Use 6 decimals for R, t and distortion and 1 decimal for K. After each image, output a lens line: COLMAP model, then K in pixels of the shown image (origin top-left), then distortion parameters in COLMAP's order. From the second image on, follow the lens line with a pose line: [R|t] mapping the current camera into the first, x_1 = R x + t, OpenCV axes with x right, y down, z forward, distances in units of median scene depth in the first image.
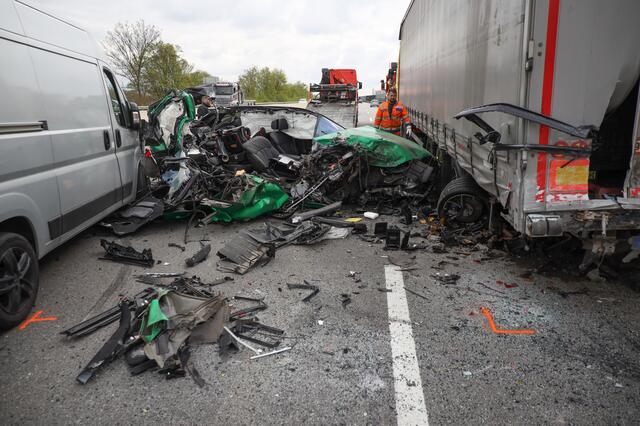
lens RADIAL K [[451.0, 0, 320.7], [0, 451.0, 211.9], [0, 0, 1]] dist [0.035767, -0.004428]
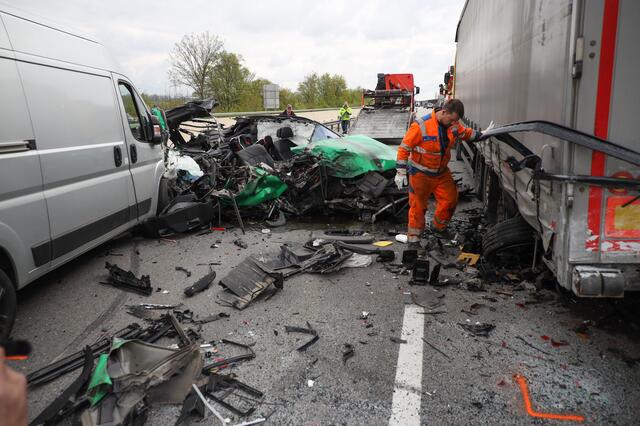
lens RADIAL K [[451.0, 0, 320.7], [0, 451.0, 211.9], [0, 0, 1]] dist [0.035767, -0.004428]
pose [[0.991349, 0.019655, -0.129773, 0.109028], [-0.021067, 0.999733, -0.009511, -0.056812], [0.129551, 0.012162, 0.991498, 0.156138]]
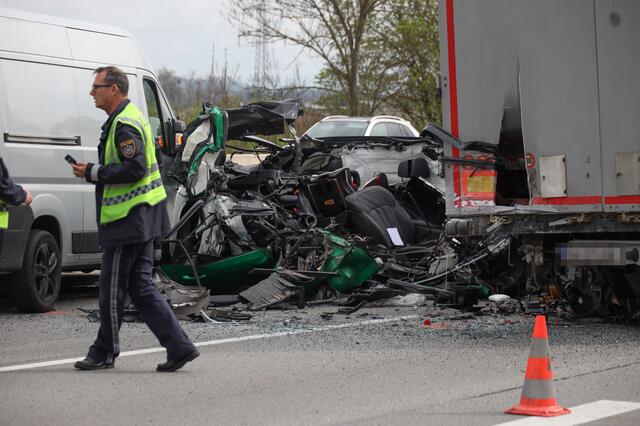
lens RADIAL K [[2563.5, 0, 319.9], [0, 2563.5, 213.1], [0, 0, 1]] dist [-0.228365, -1.171517]
pose [[0.917021, 0.023607, -0.398139, 2.240147], [-0.107751, 0.975791, -0.190322, 1.031519], [0.384007, 0.217429, 0.897365, -4.036312]]
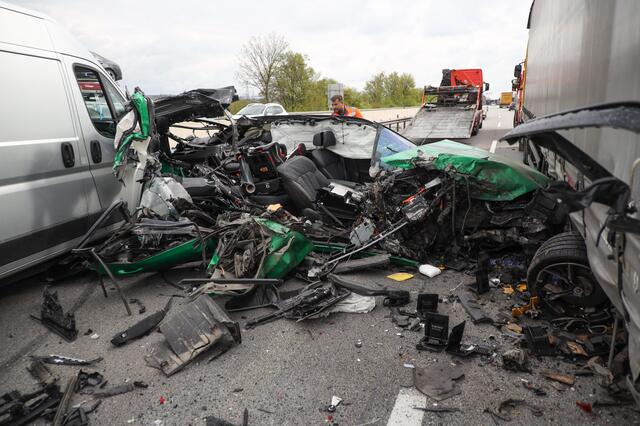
lens RADIAL K [[447.2, 0, 319.4], [0, 447.2, 216.2], [0, 0, 1]] dist [0.019188, -0.000325]
pose [[0.960122, 0.052633, -0.274582, 0.226645], [-0.052684, 0.998585, 0.007198, -0.120738], [0.274572, 0.007555, 0.961537, 0.513273]]
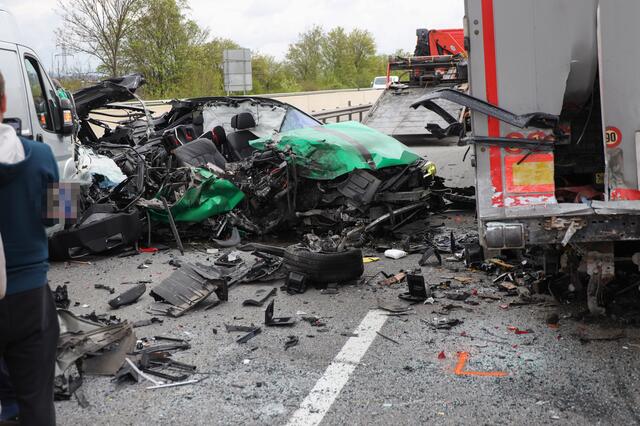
lens RADIAL K [[853.0, 0, 320.9], [0, 853.0, 212.5], [0, 0, 1]] dist [0.024693, 0.013189]
pose [[0.989280, -0.004990, -0.145945, 0.320295], [-0.008591, 0.995696, -0.092282, 0.108408], [0.145777, 0.092547, 0.984979, -0.453510]]
